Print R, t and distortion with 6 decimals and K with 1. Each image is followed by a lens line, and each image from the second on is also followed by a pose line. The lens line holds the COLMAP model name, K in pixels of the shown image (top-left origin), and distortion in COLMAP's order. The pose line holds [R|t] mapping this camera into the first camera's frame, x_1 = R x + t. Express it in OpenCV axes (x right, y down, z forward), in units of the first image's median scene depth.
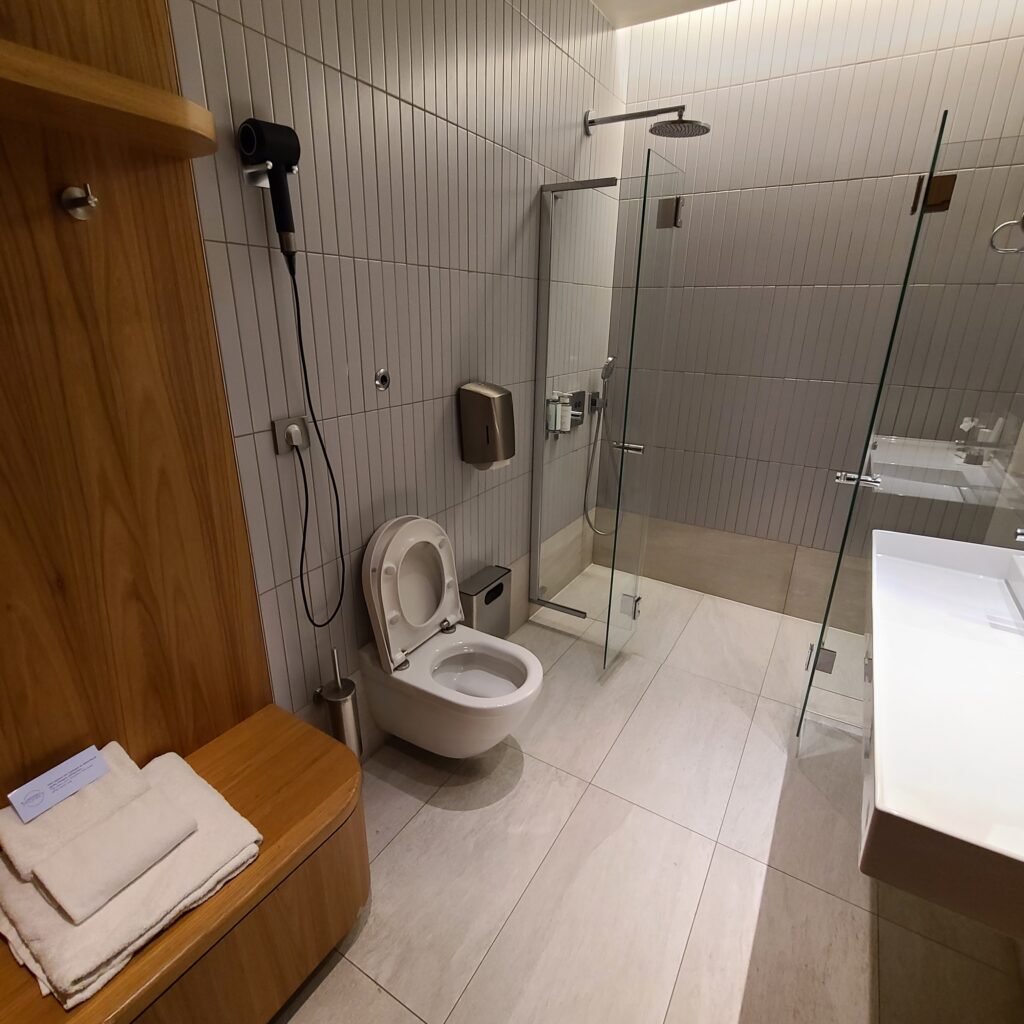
lens RADIAL K [[559.4, 0, 502.7], [0, 559.4, 517.2], [0, 0, 1]] dist [0.000699, -0.003072]
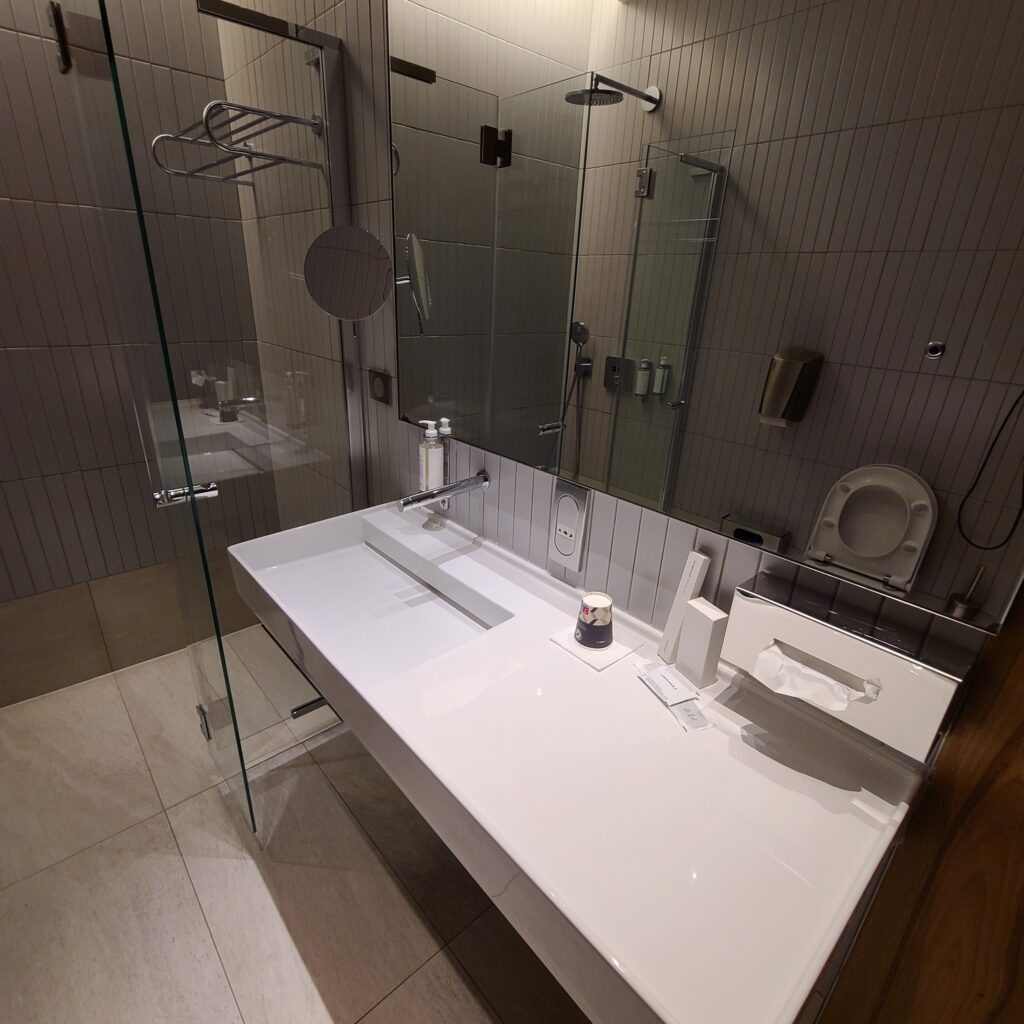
lens RADIAL K [[559.4, 0, 502.7], [0, 559.4, 517.2], [0, 0, 1]] dist [0.000699, -0.003072]
pose [[0.290670, -0.368658, 0.882951, 0.117172], [0.294927, 0.912383, 0.283856, -0.099401], [-0.910235, 0.177898, 0.373930, 0.337367]]
